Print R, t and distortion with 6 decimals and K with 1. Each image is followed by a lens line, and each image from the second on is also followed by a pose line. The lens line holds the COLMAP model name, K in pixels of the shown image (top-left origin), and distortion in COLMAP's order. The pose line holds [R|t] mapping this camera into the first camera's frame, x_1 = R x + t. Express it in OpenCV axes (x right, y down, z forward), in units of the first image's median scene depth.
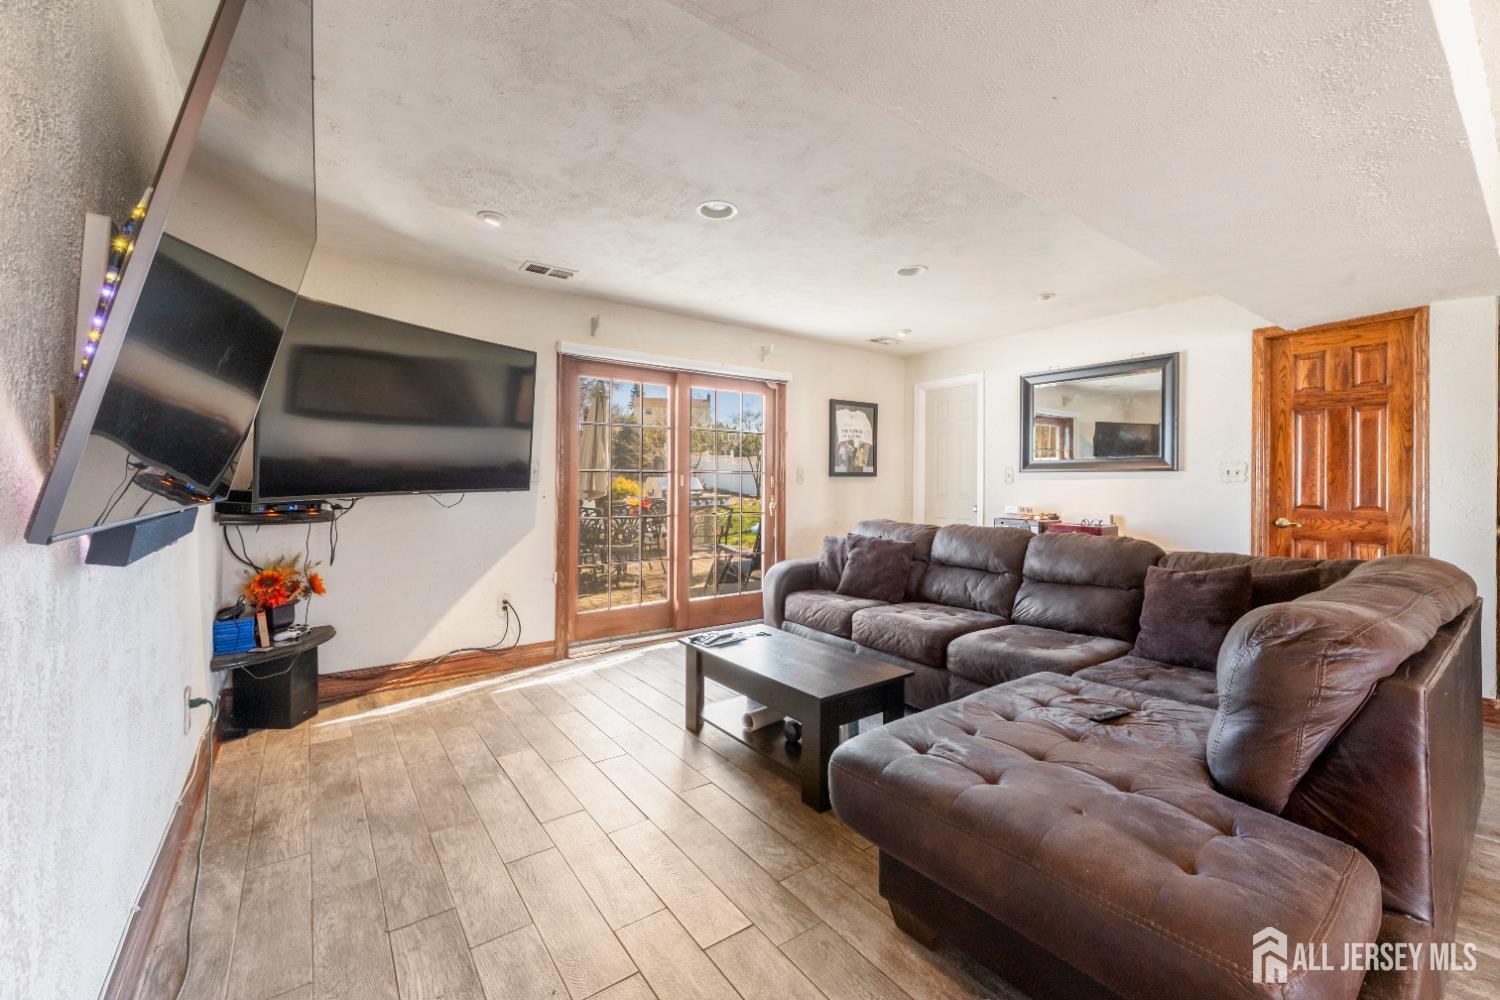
lens RADIAL K [[601.9, 0, 750.9], [0, 601.9, 484.7], [0, 0, 1]] dist [0.003511, 0.000795]
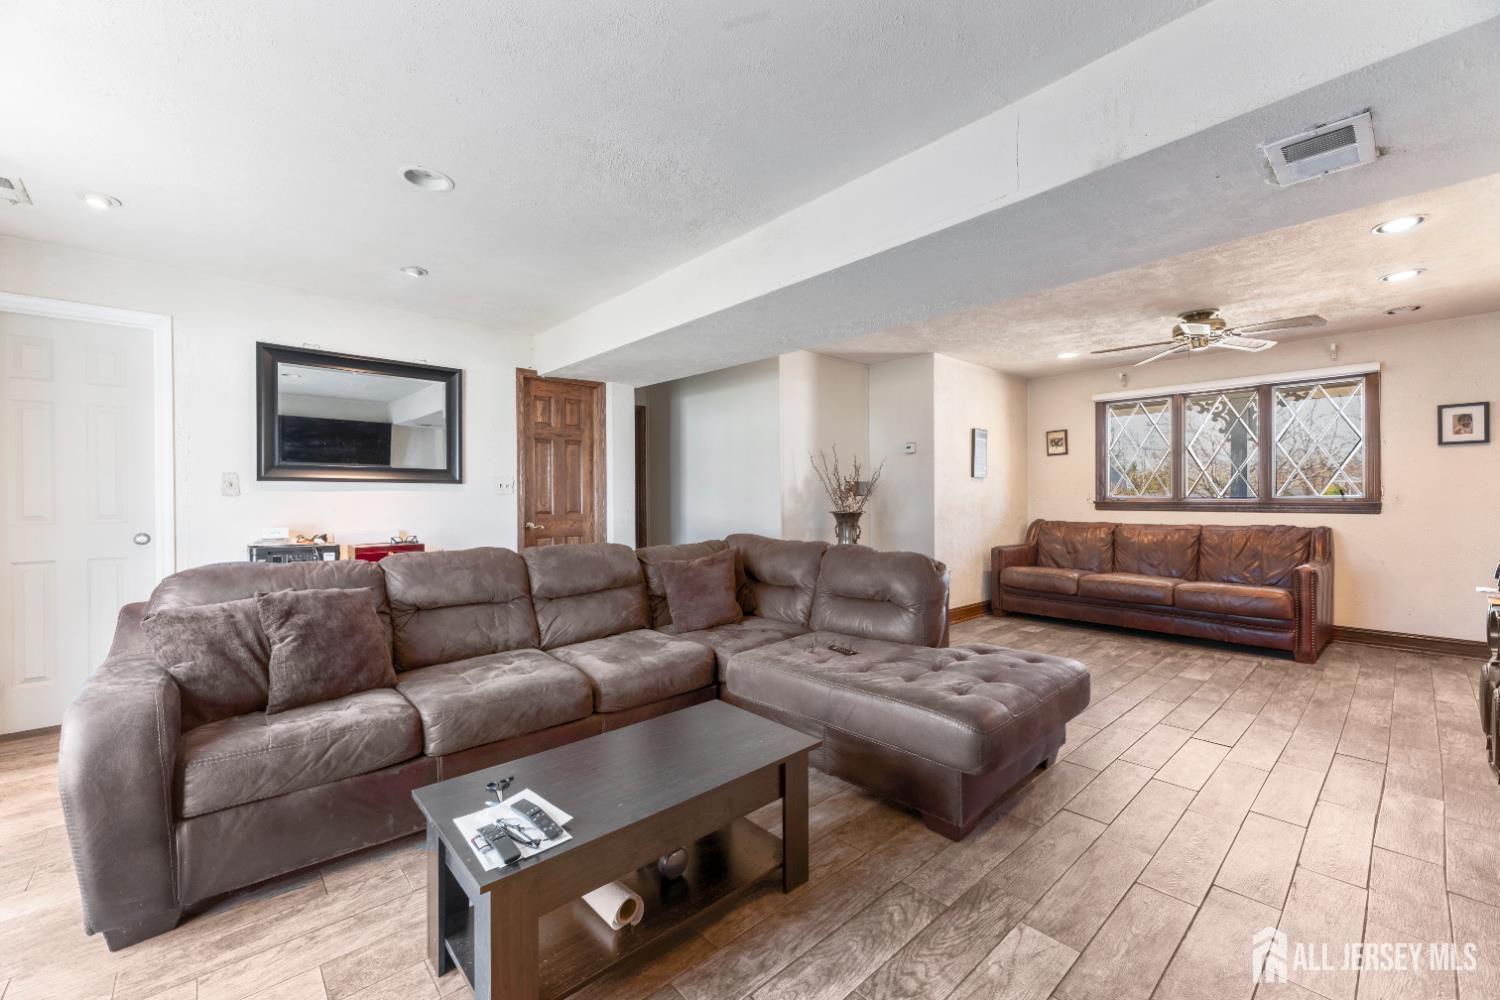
lens RADIAL K [[601.9, 0, 755.5], [0, 601.9, 500.1], [0, 0, 1]] dist [0.003511, 0.000795]
pose [[-0.107527, -0.009174, 0.994160, -0.408290], [0.007671, 0.999920, 0.010057, -0.001668], [-0.994173, 0.008707, -0.107448, 0.657039]]
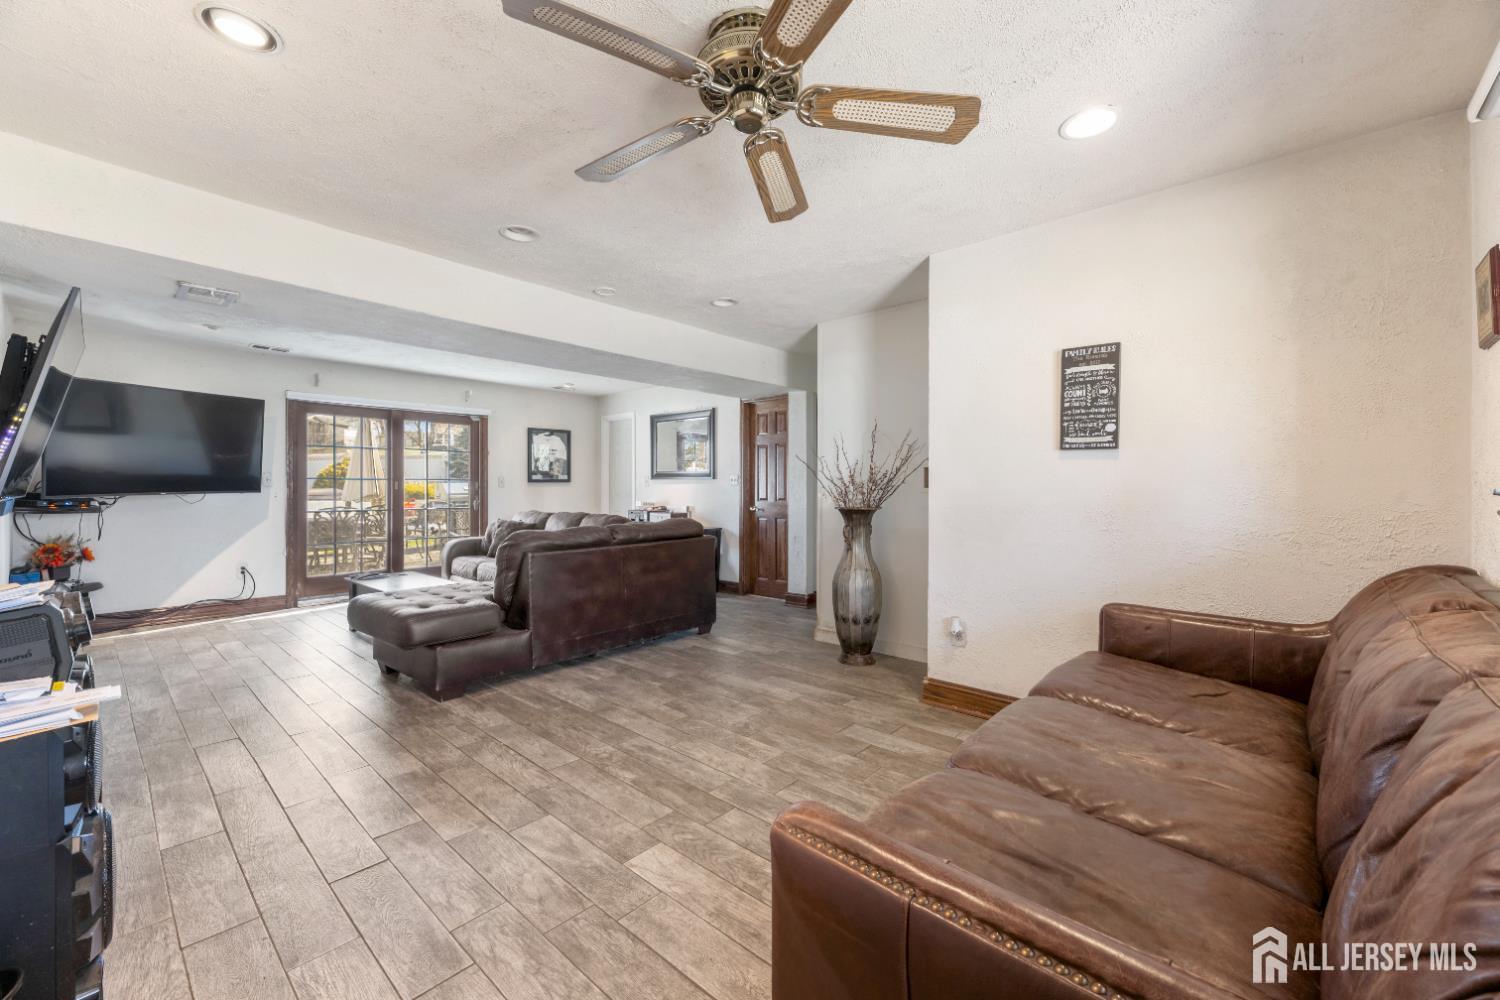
lens RADIAL K [[601.9, 0, 755.1], [0, 601.9, 493.0], [0, 0, 1]] dist [0.003511, 0.000795]
pose [[0.978094, -0.004583, 0.208115, 0.519813], [0.002991, 0.999964, 0.007963, 0.002561], [-0.208144, -0.007166, 0.978072, -0.717573]]
